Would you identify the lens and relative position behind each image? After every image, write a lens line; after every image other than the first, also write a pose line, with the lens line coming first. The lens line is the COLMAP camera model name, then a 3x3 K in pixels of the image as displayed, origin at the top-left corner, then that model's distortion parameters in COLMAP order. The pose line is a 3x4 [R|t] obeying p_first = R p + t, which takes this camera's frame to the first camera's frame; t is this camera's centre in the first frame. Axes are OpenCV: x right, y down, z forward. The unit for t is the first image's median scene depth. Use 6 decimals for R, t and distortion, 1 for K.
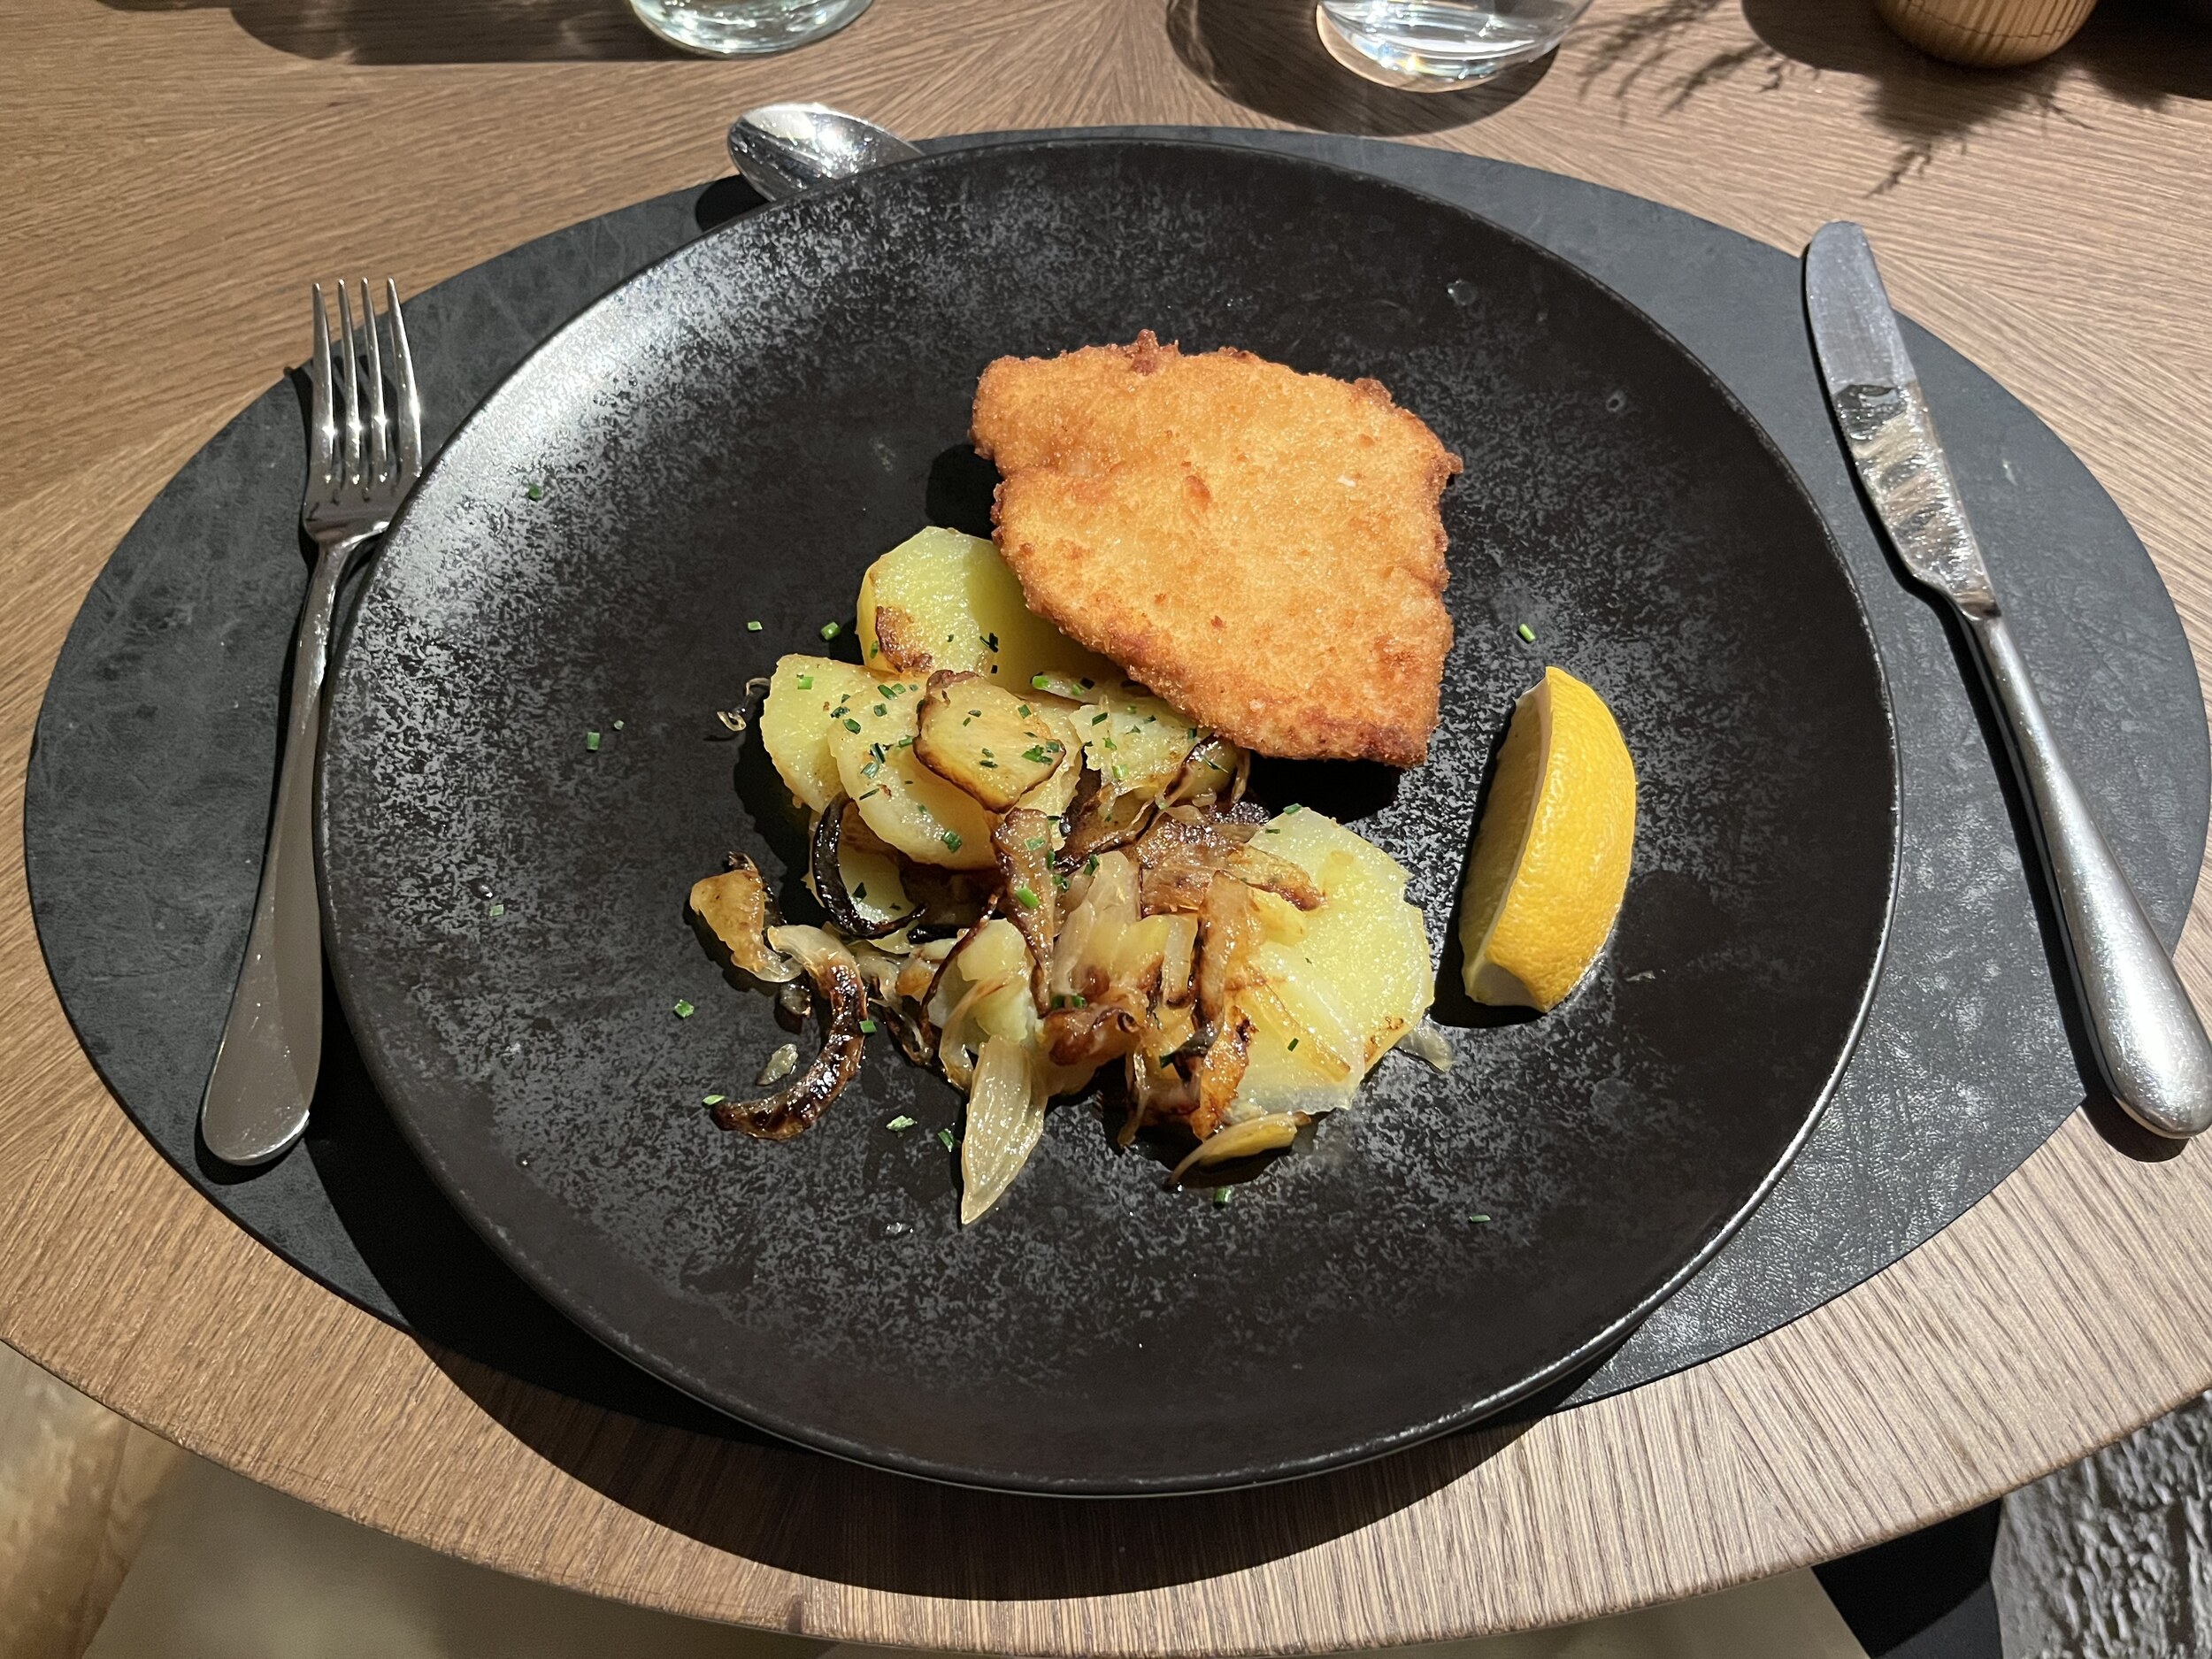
lens RADIAL K [[1676.6, 0, 1066.2], [0, 1676.6, 834.3], [0, 0, 1]] dist [0.073338, -0.117513]
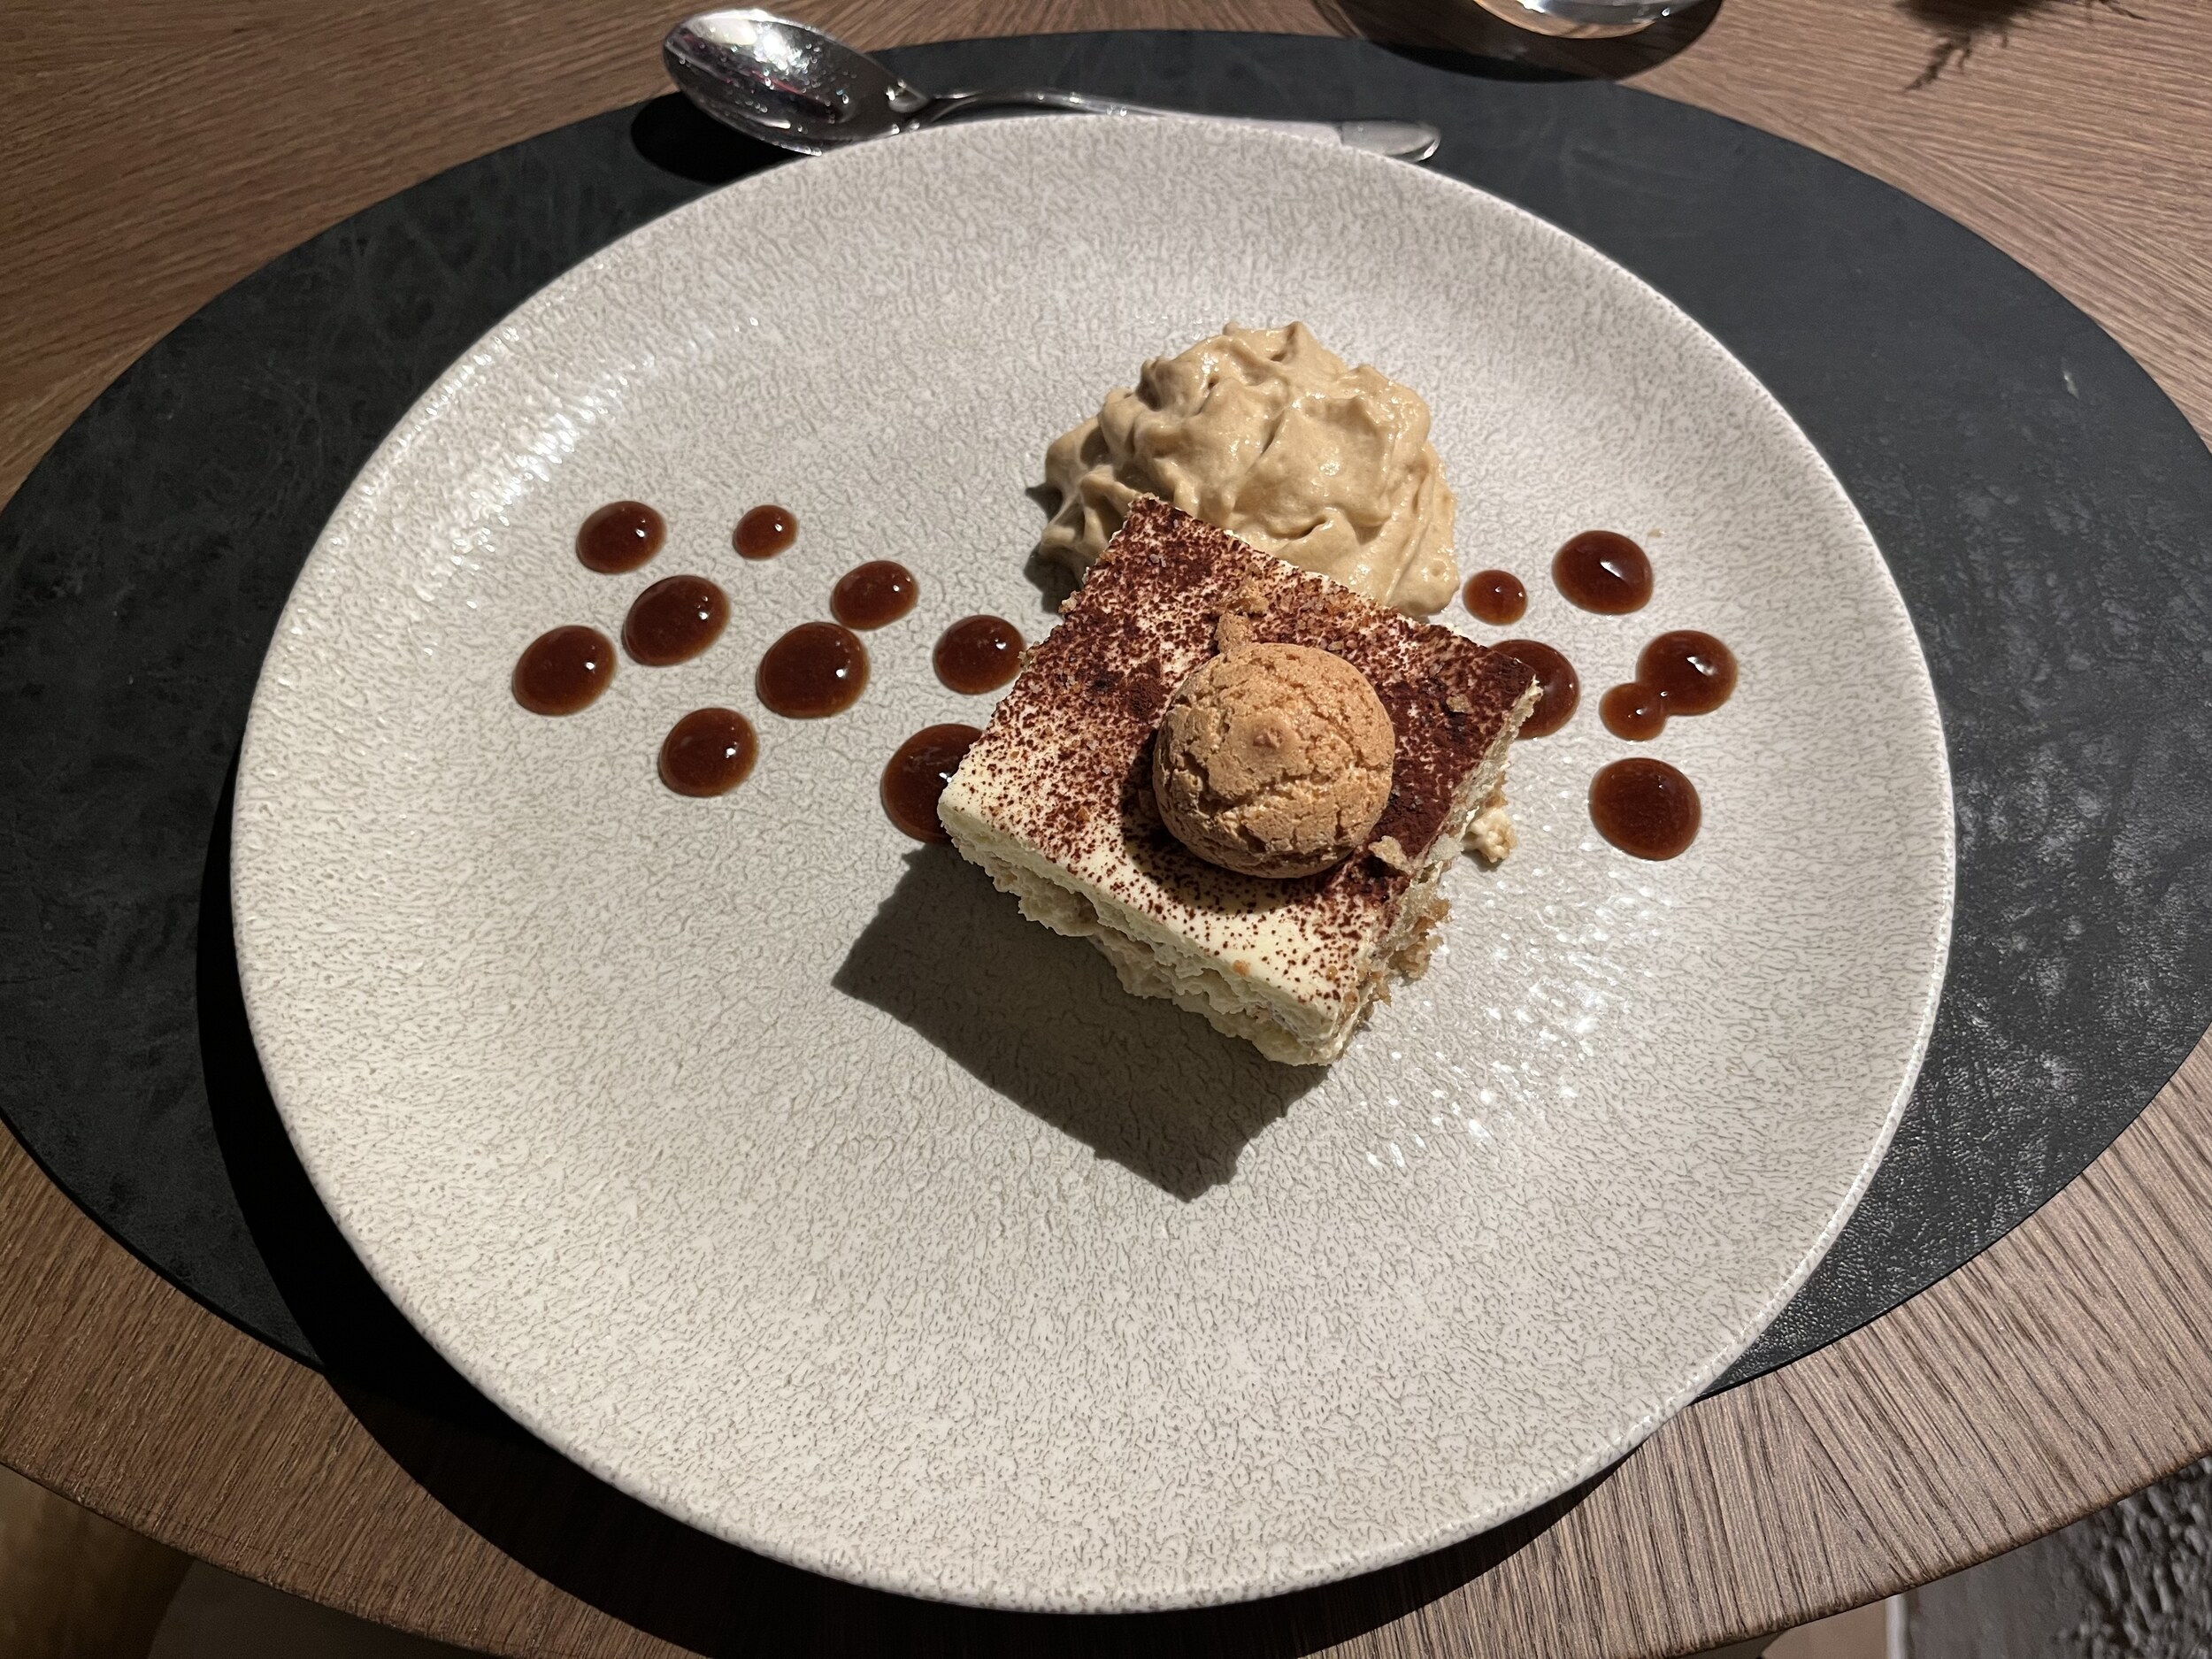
lens RADIAL K [[1633.8, 0, 1070.5], [0, 1633.8, 877.4], [0, 0, 1]] dist [0.033298, -0.067596]
pose [[0.999713, -0.023310, 0.005599, 0.005156], [0.023069, 0.998941, 0.039812, 0.006411], [-0.006521, -0.039672, 0.999191, 0.138098]]
